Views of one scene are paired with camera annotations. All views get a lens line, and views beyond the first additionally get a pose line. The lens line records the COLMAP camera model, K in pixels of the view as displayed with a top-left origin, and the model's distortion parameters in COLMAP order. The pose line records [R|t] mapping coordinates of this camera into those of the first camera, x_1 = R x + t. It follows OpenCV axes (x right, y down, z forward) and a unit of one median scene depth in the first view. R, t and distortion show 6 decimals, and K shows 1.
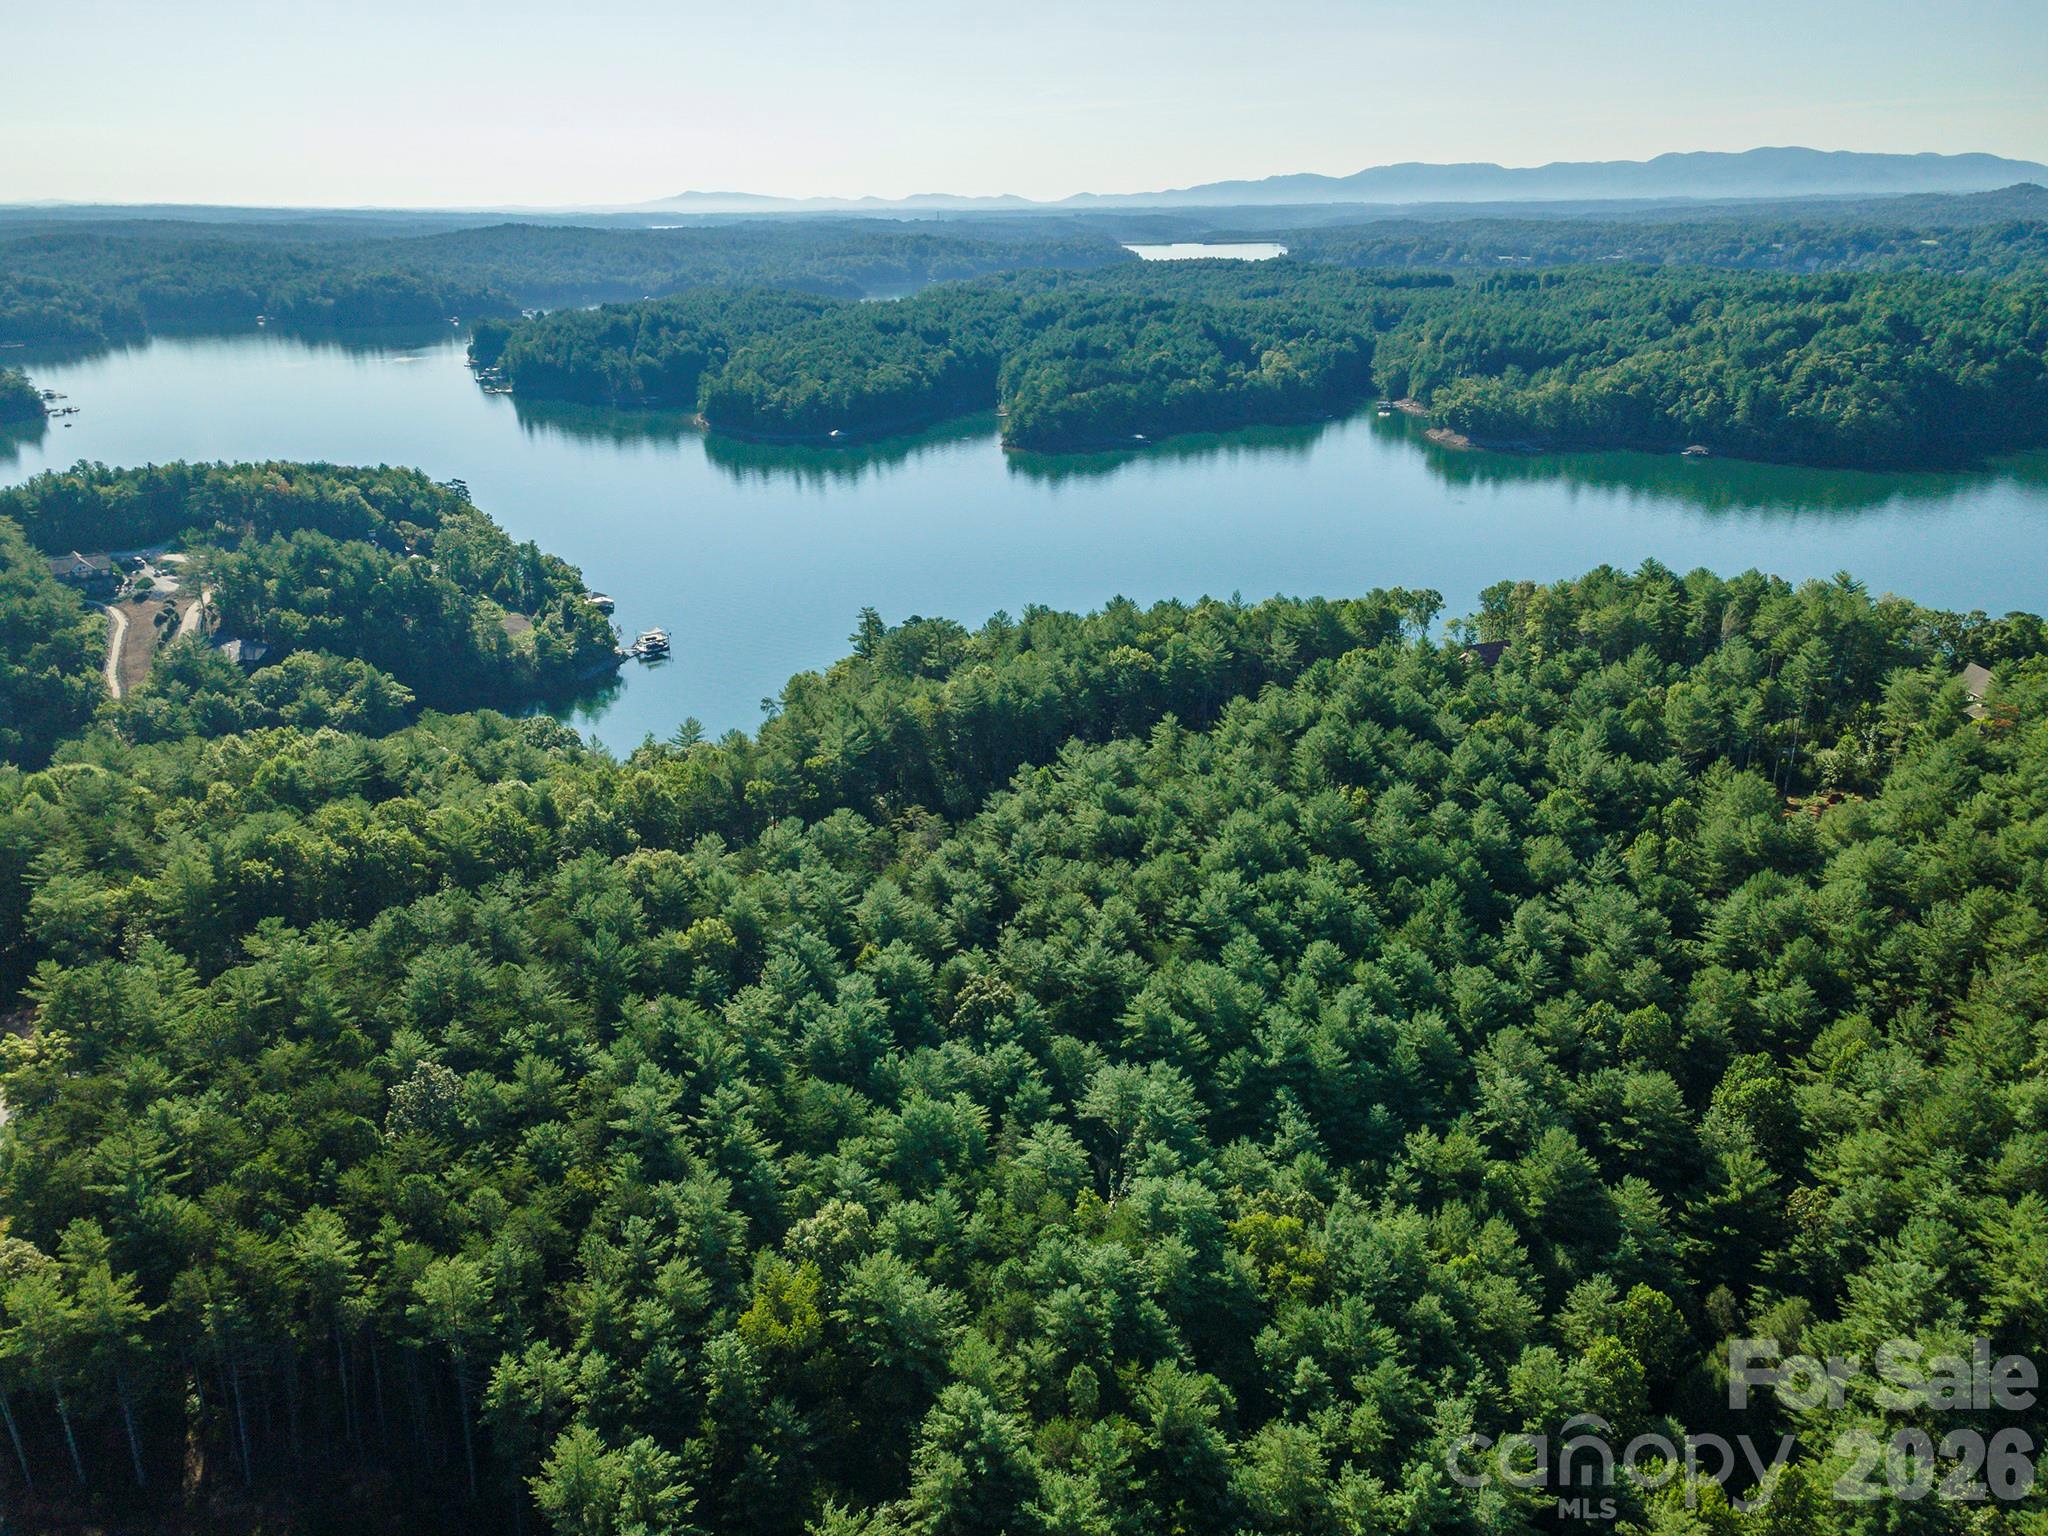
lens RADIAL K [[1508.6, 0, 1024.0], [0, 1508.6, 768.0], [0, 0, 1]] dist [0.032946, 0.038195]
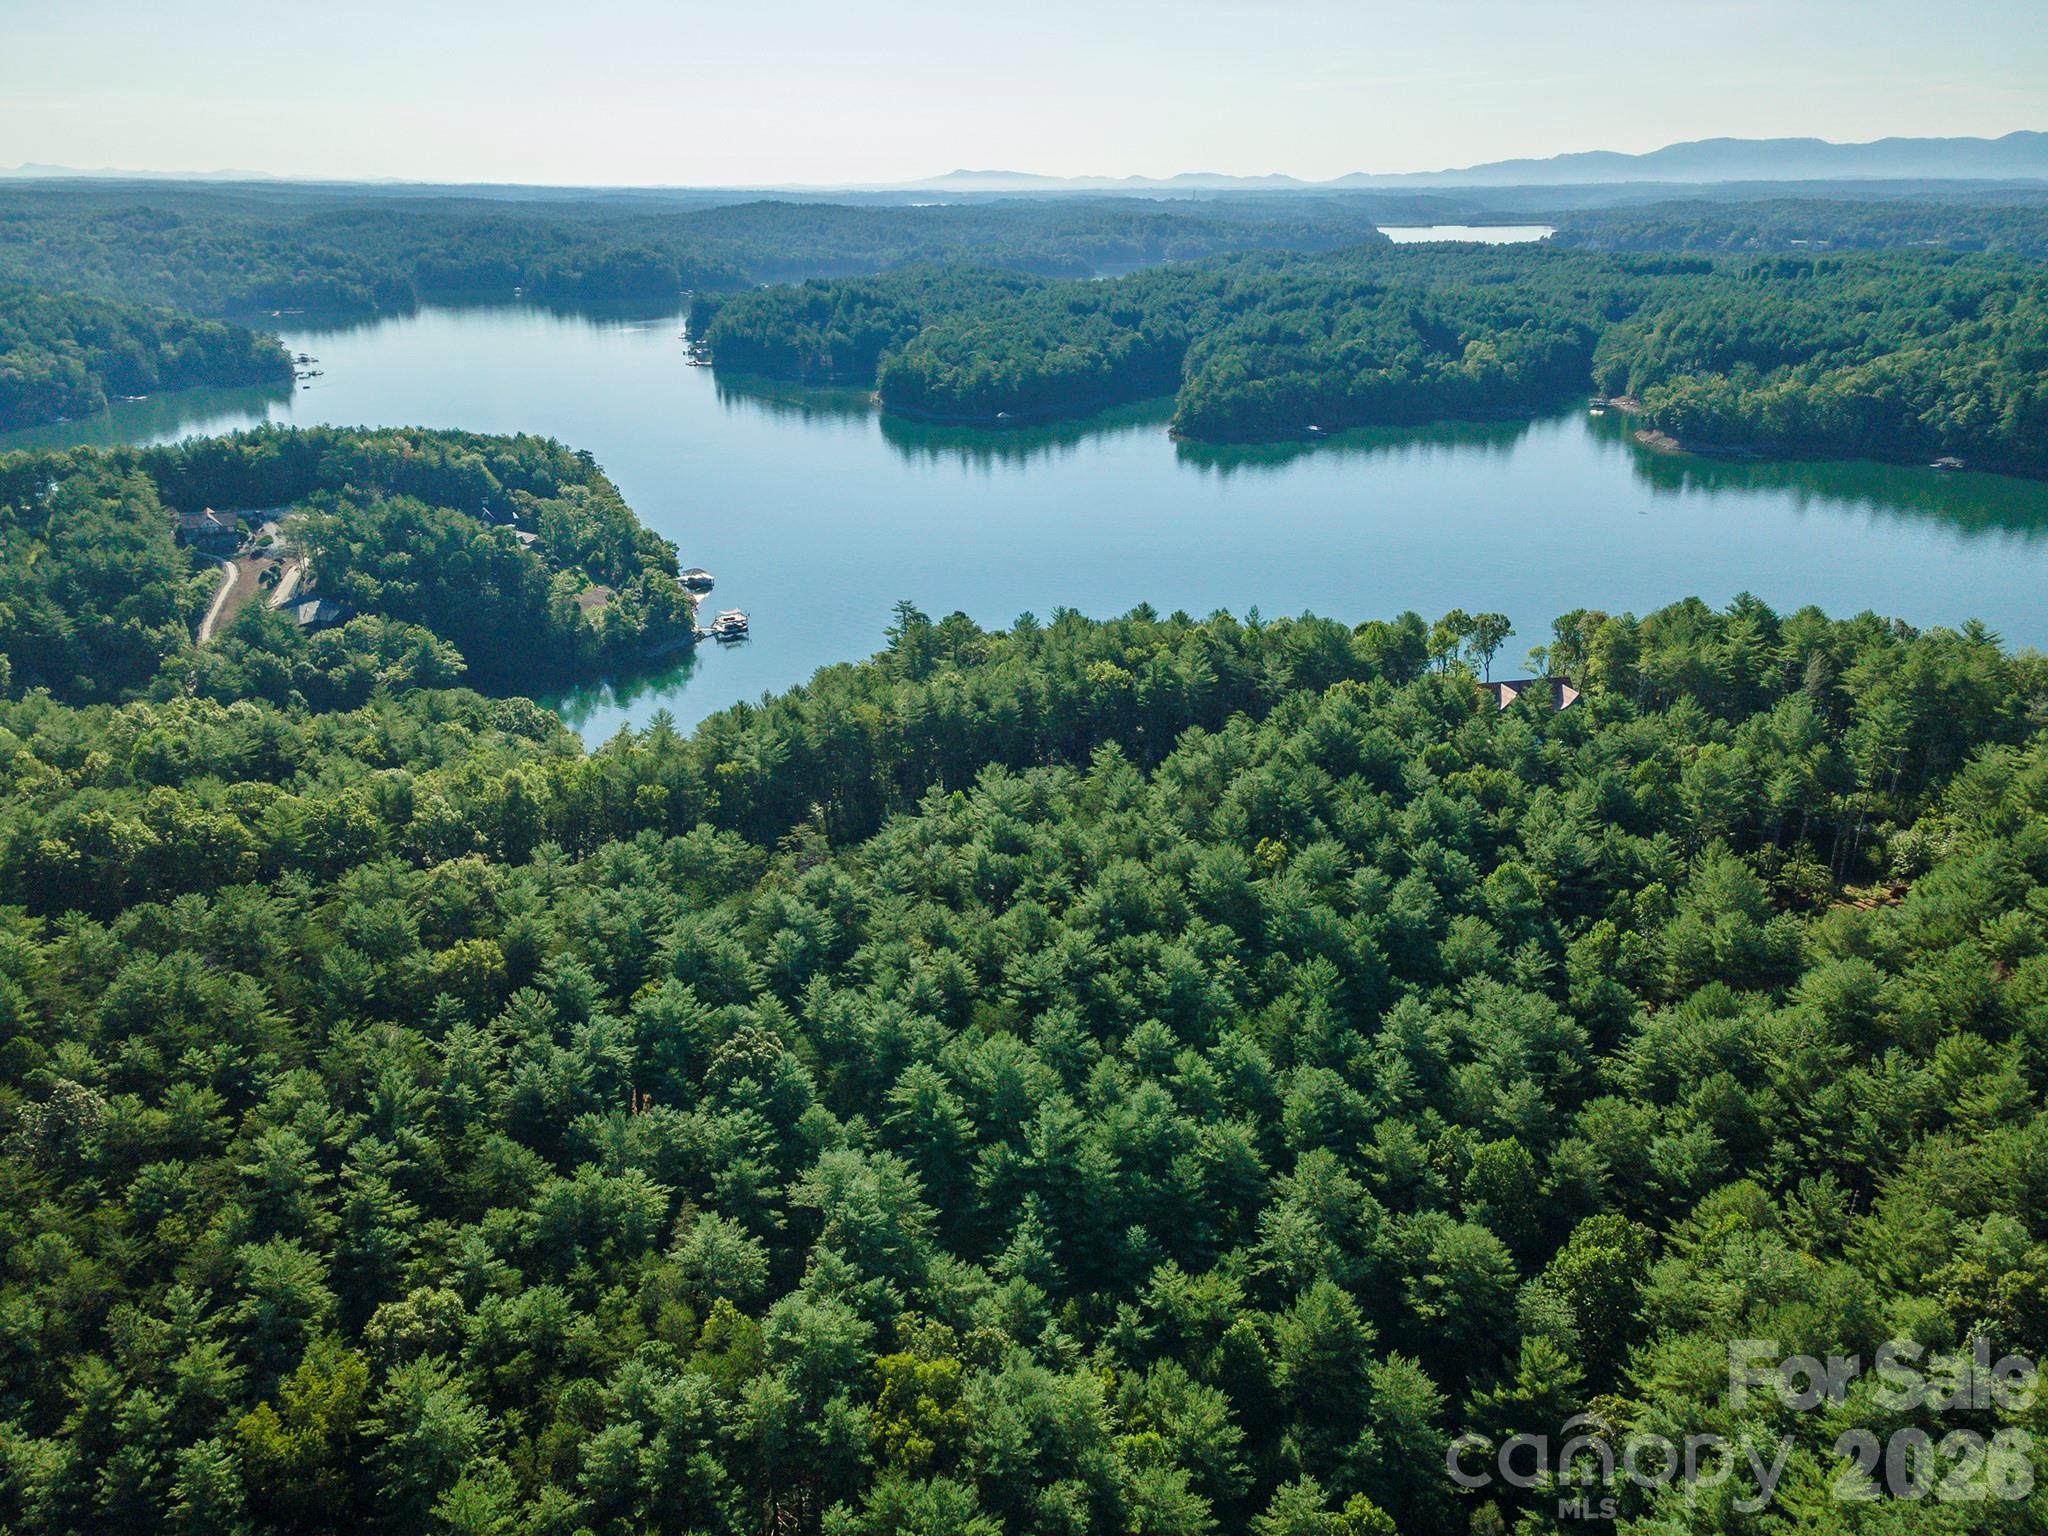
lens RADIAL K [[1508.6, 0, 1024.0], [0, 1508.6, 768.0], [0, 0, 1]] dist [0.032946, 0.038195]
pose [[0.985379, 0.068529, -0.155988, 0.129736], [-0.066687, 0.997629, 0.017019, -0.021882], [0.156784, -0.006367, 0.987612, 0.063550]]
